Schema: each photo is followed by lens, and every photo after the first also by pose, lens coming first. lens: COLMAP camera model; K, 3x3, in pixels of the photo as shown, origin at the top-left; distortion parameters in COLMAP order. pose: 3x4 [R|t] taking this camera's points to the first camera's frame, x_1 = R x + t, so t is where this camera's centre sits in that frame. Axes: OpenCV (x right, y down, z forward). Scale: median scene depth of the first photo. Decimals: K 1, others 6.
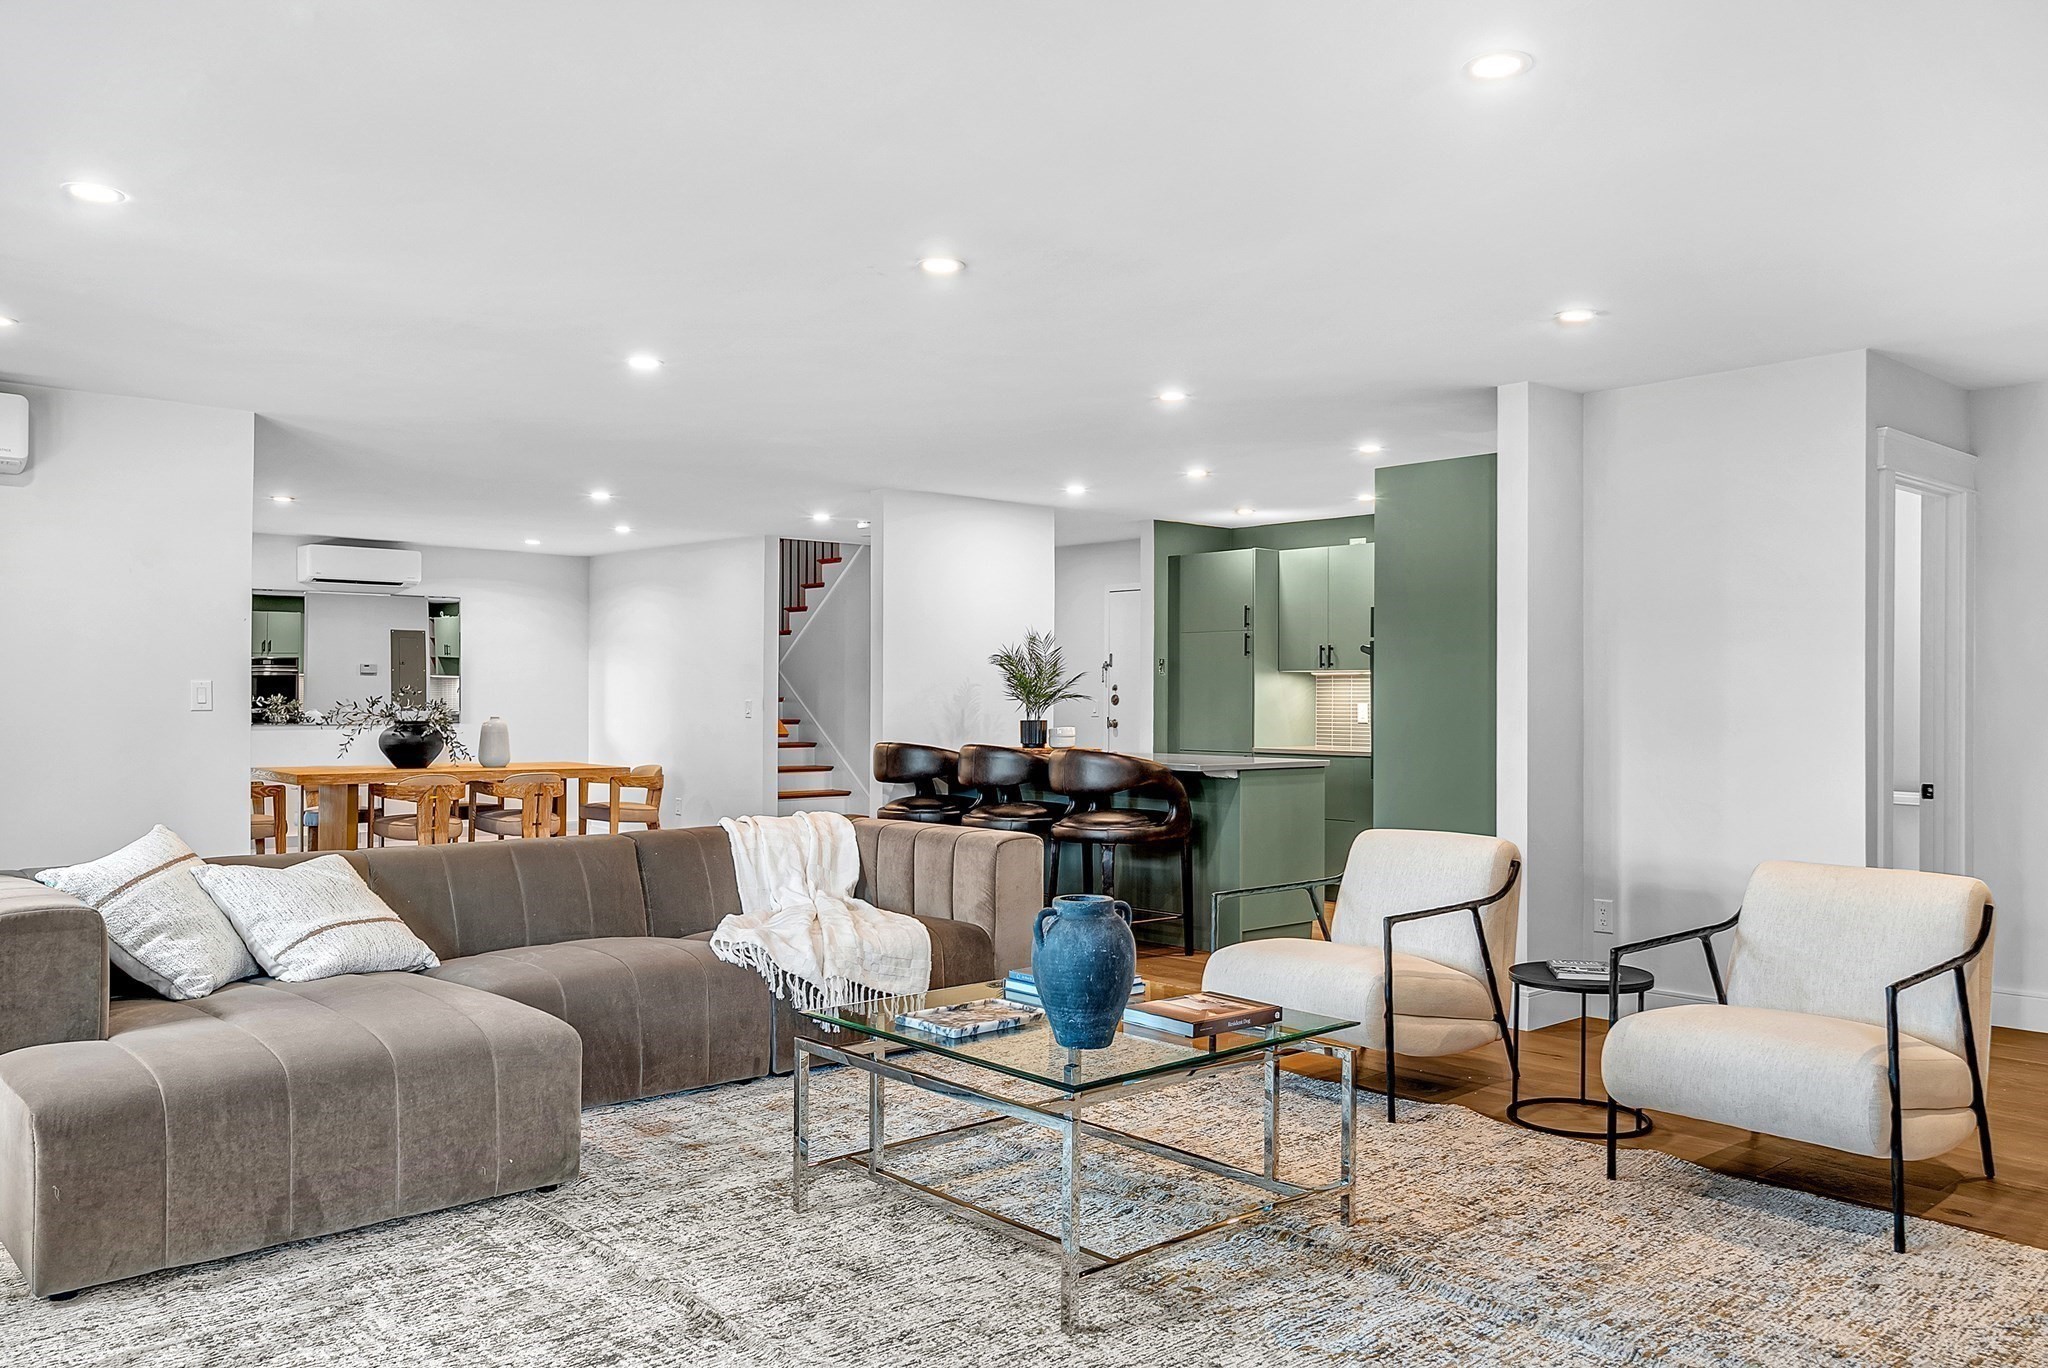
lens RADIAL K [[1525.3, 0, 1024.0], [0, 1525.3, 684.0], [0, 0, 1]] dist [0.002603, 0.002258]
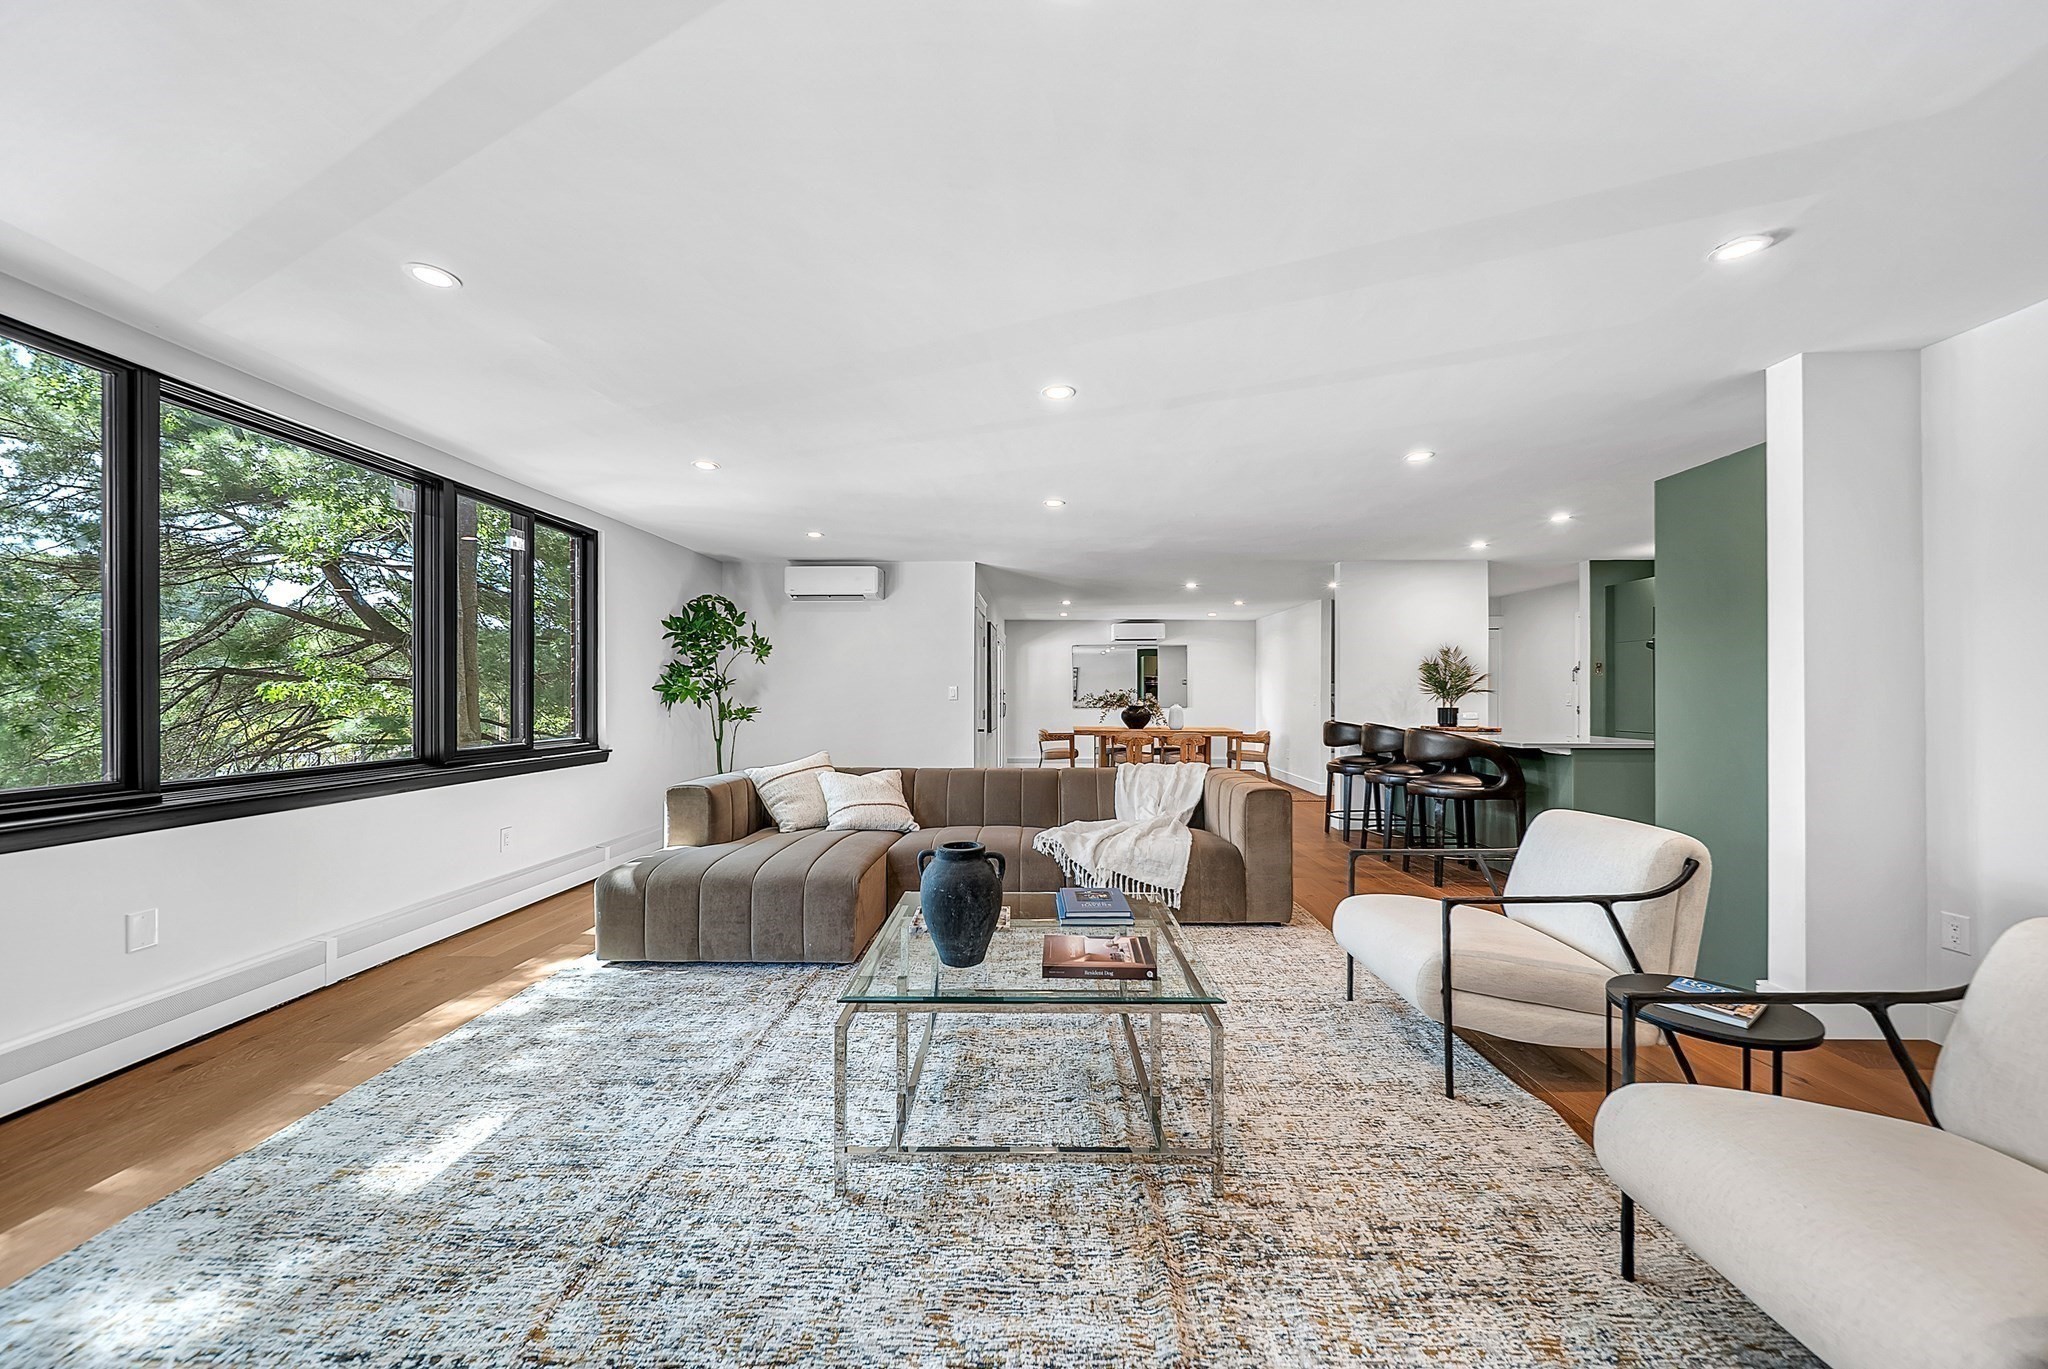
lens RADIAL K [[724.9, 0, 1024.0], [0, 724.9, 684.5], [0, 0, 1]] dist [0.001403, 0.000308]
pose [[0.733323, -0.013791, -0.679741, 0.334729], [0.009437, 0.999904, -0.010106, 0.009046], [0.679815, 0.000997, 0.733383, 0.403651]]
